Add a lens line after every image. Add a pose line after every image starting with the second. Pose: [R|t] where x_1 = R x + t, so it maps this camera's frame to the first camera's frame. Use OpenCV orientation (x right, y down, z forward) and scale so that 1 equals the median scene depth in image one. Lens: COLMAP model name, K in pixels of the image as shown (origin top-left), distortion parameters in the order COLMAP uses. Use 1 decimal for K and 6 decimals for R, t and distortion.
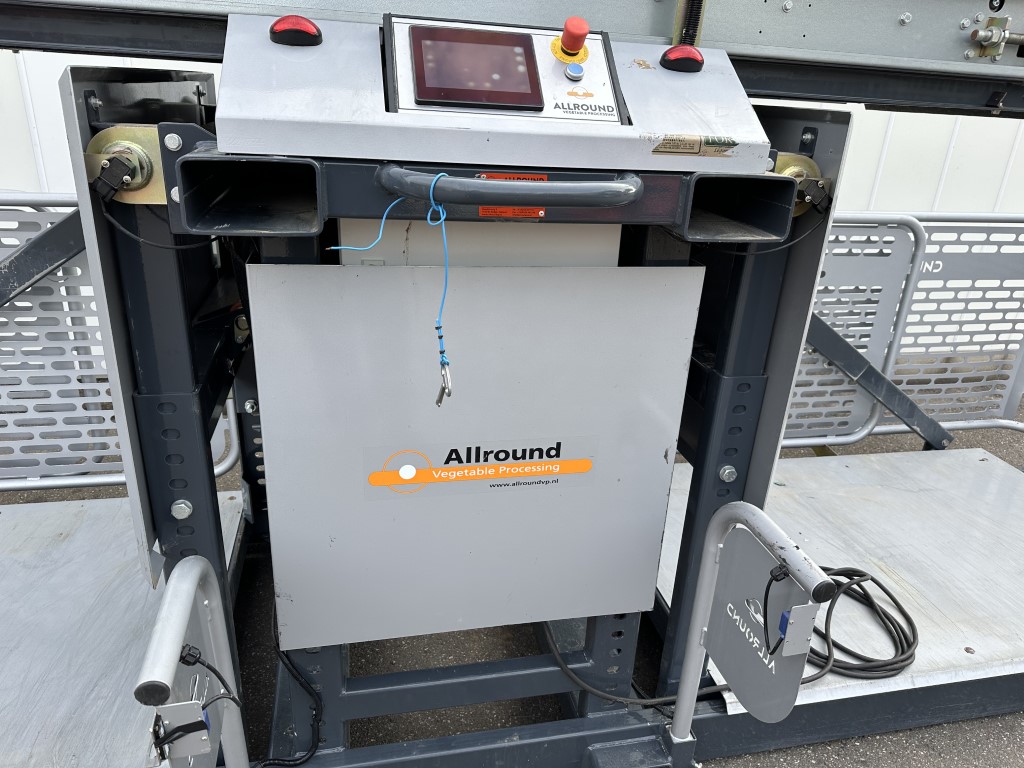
lens RADIAL K [[713.2, 0, 512.0], [0, 713.2, 384.0], [0, 0, 1]] dist [0.067290, -0.084346]
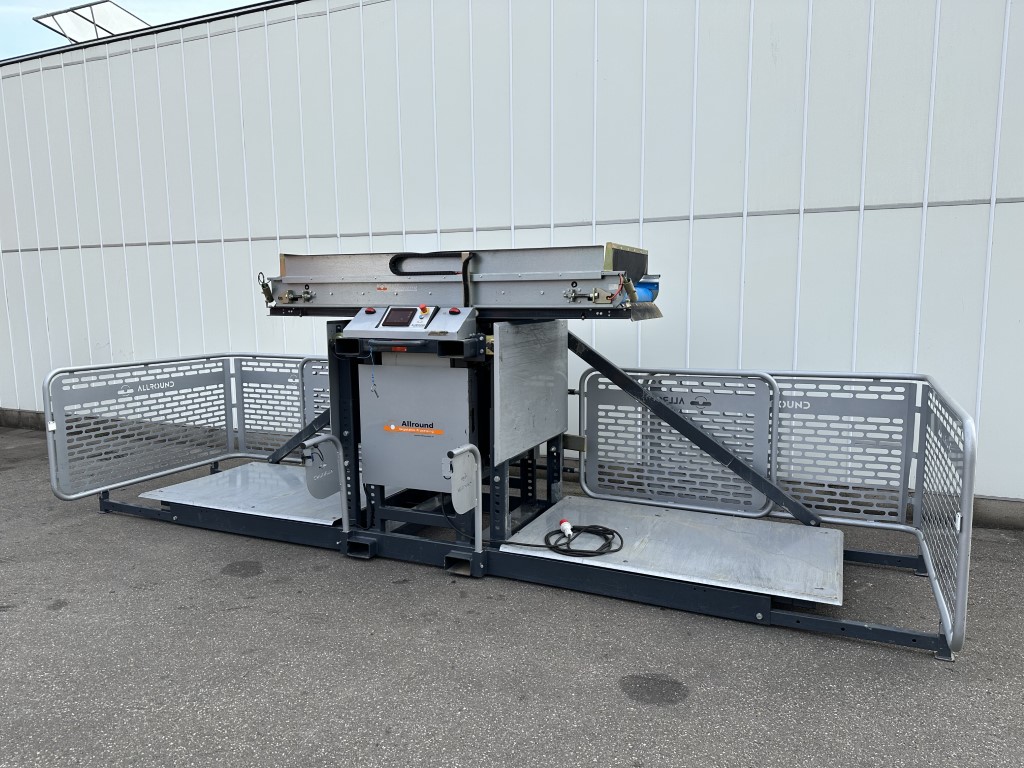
lens RADIAL K [[729.2, 0, 512.0], [0, 729.2, 384.0], [0, 0, 1]] dist [0.069699, -0.095655]
pose [[0.796607, 0.011878, -0.604381, 1.760633], [-0.177540, 0.960311, -0.215135, 0.420900], [0.577839, 0.278680, 0.767098, -1.017687]]
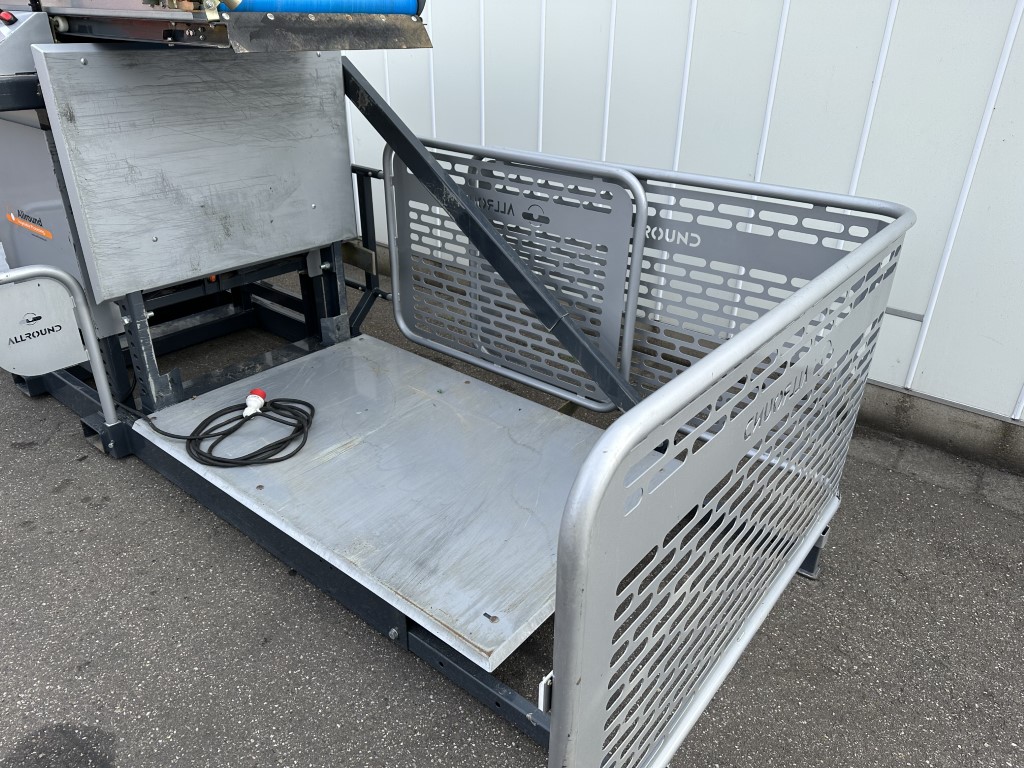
lens RADIAL K [[729.2, 0, 512.0], [0, 729.2, 384.0], [0, 0, 1]] dist [0.069699, -0.095655]
pose [[0.623329, 0.312171, -0.716945, 1.901694], [-0.280654, 0.945081, 0.167498, -0.146160], [0.729859, 0.096807, 0.676708, 0.462397]]
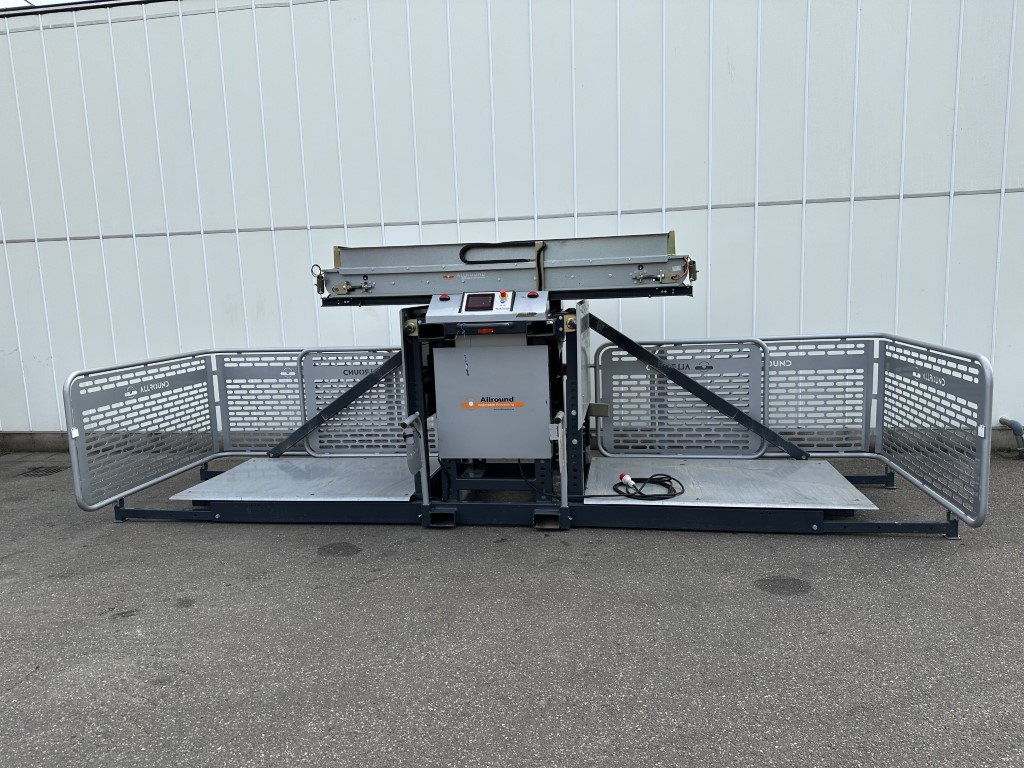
lens RADIAL K [[729.2, 0, 512.0], [0, 729.2, 384.0], [0, 0, 1]] dist [0.069699, -0.095655]
pose [[0.926755, -0.036856, -0.373855, 1.072542], [-0.056306, 0.970306, -0.235234, 0.659968], [0.371423, 0.239054, 0.897161, -1.703809]]
